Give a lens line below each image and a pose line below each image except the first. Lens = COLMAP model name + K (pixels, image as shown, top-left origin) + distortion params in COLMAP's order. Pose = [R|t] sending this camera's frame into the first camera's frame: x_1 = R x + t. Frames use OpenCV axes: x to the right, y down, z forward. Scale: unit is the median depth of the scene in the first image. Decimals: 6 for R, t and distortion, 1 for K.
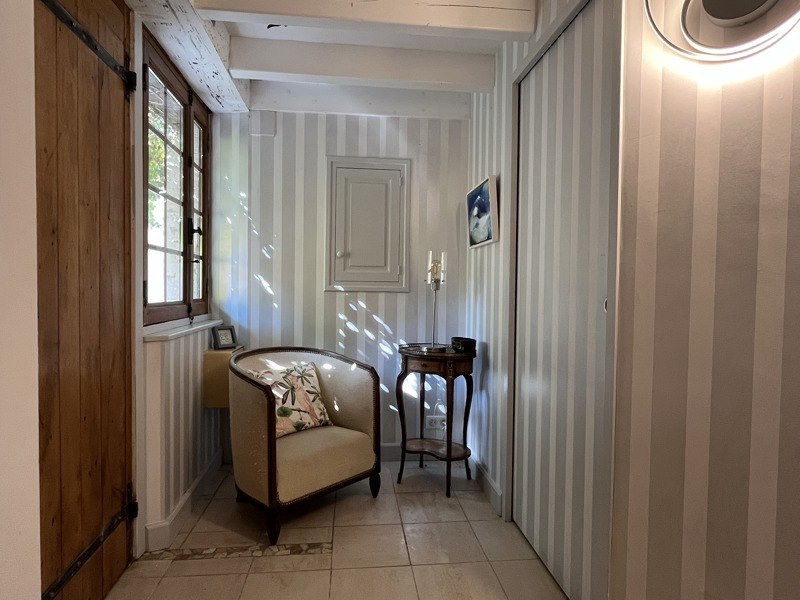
lens RADIAL K [[453.1, 0, 400.0], [0, 453.1, 300.0], [0, 0, 1]] dist [-0.000924, -0.000738]
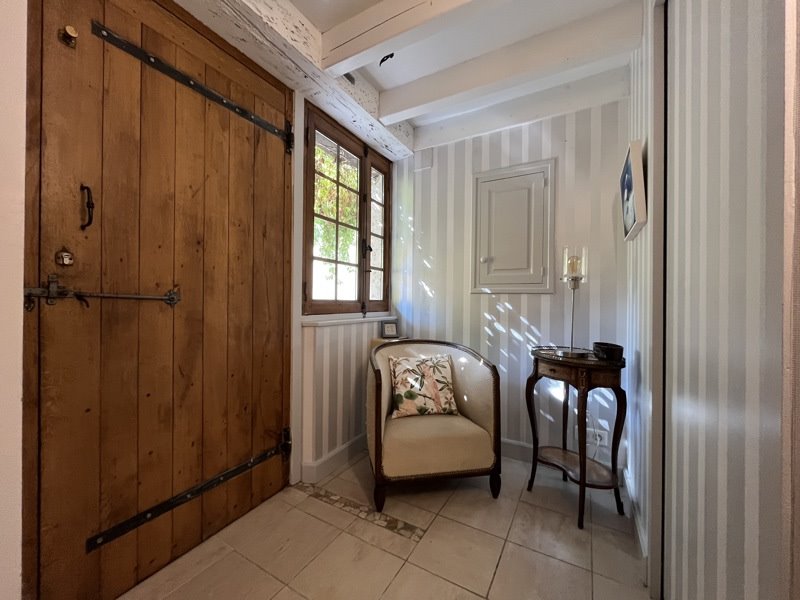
lens RADIAL K [[322.8, 0, 400.0], [0, 322.8, 300.0], [0, 0, 1]] dist [-0.000360, 0.000056]
pose [[0.806931, -0.002761, -0.590639, 0.193459], [-0.017986, 0.999410, -0.029243, 0.027322], [0.590372, 0.034220, 0.806406, 0.290618]]
